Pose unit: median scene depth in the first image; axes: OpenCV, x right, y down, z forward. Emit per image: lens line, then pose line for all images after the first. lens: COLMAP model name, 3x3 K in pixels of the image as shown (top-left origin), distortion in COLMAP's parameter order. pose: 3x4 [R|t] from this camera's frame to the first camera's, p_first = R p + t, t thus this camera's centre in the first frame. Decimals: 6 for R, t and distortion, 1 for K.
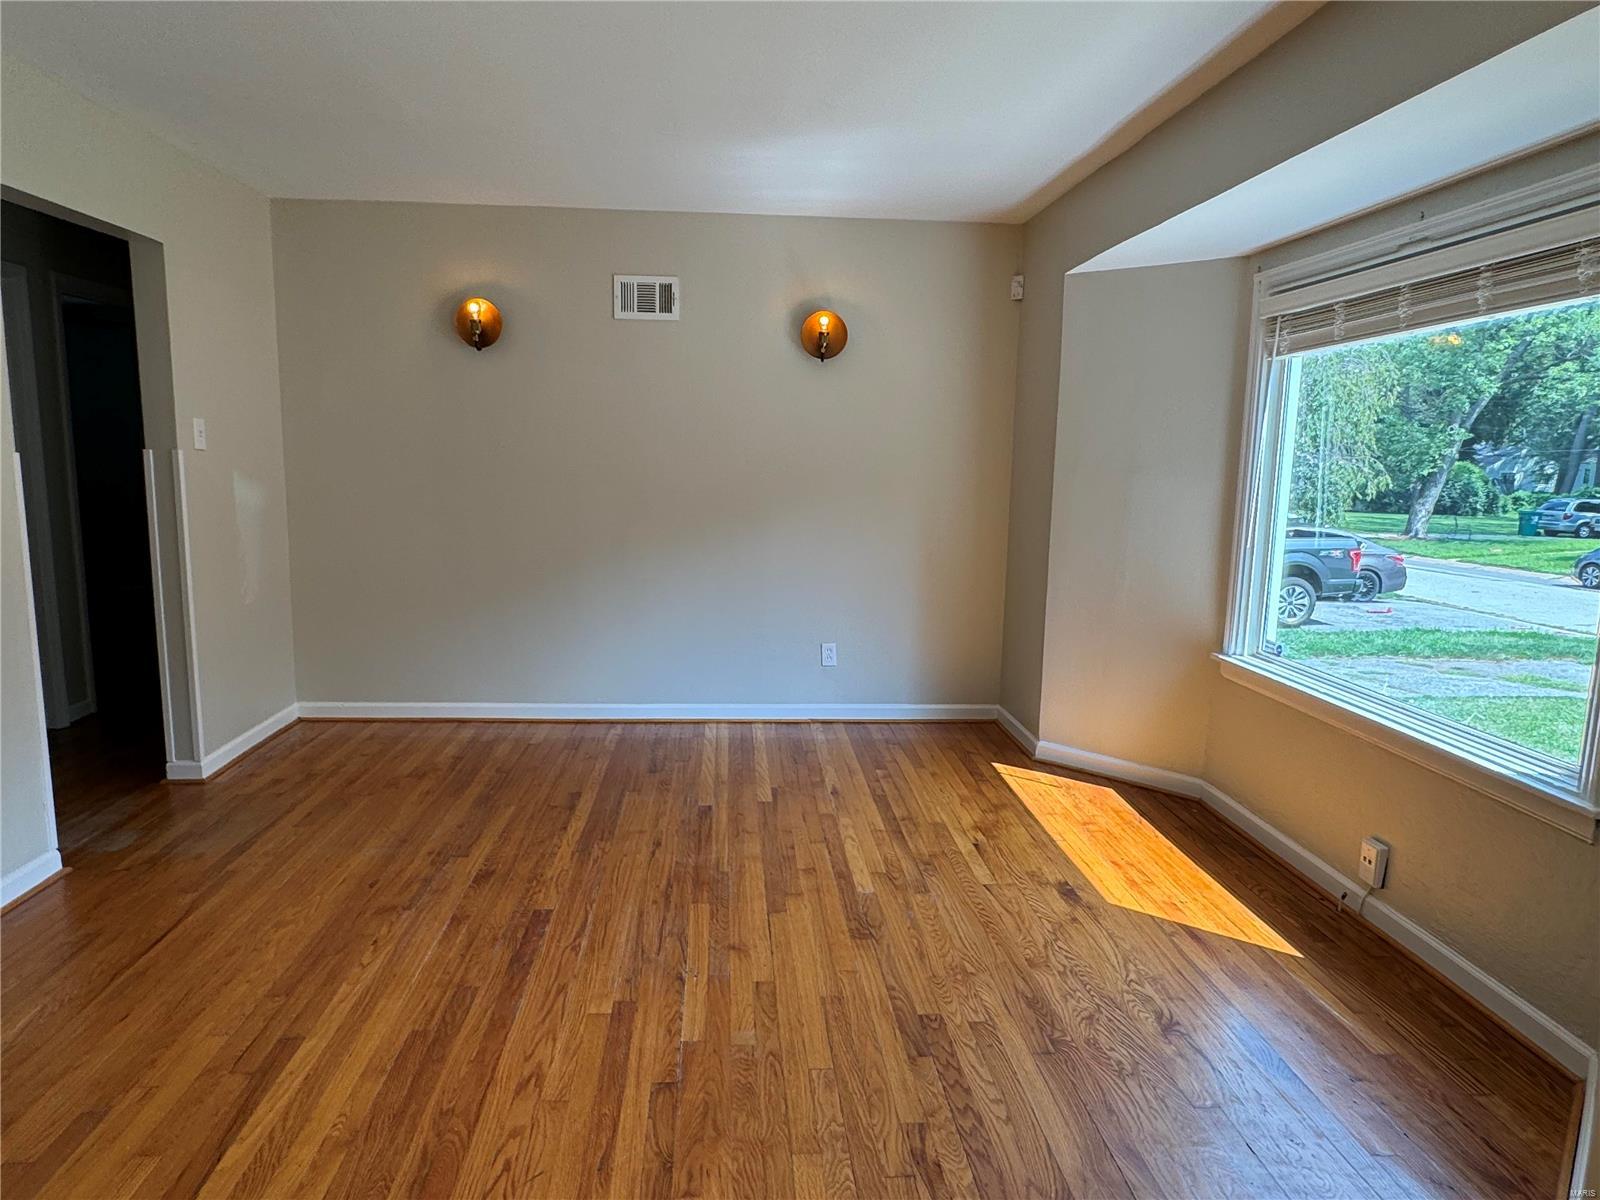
lens RADIAL K [[1006.4, 0, 797.2], [0, 1006.4, 605.7], [0, 0, 1]] dist [-0.006107, 0.002491]
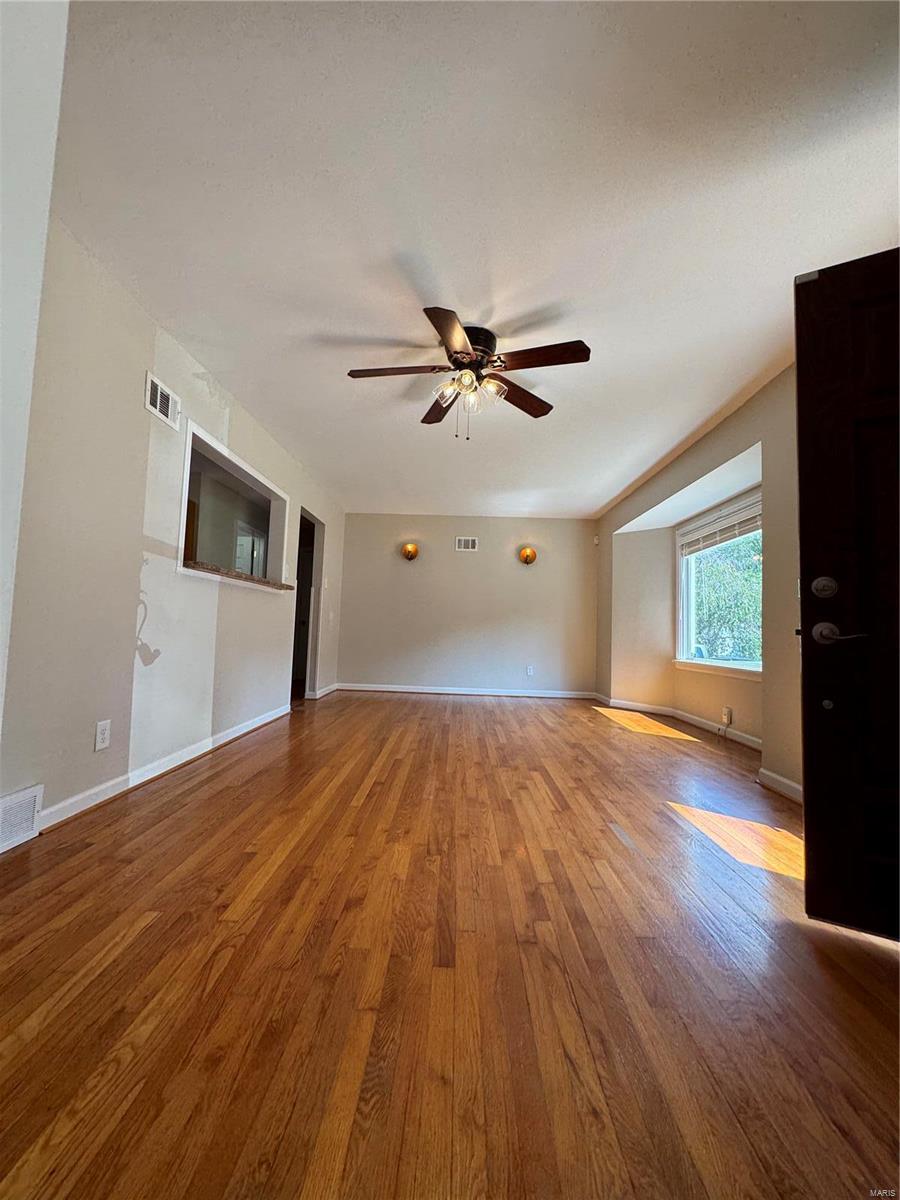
lens RADIAL K [[483.0, 0, 449.1], [0, 483.0, 599.6], [0, 0, 1]] dist [-0.000308, 0.000203]
pose [[0.995792, 0.006881, -0.091383, -0.093944], [-0.026936, 0.975105, -0.220102, 0.215635], [0.087593, 0.221637, 0.971187, -0.441819]]
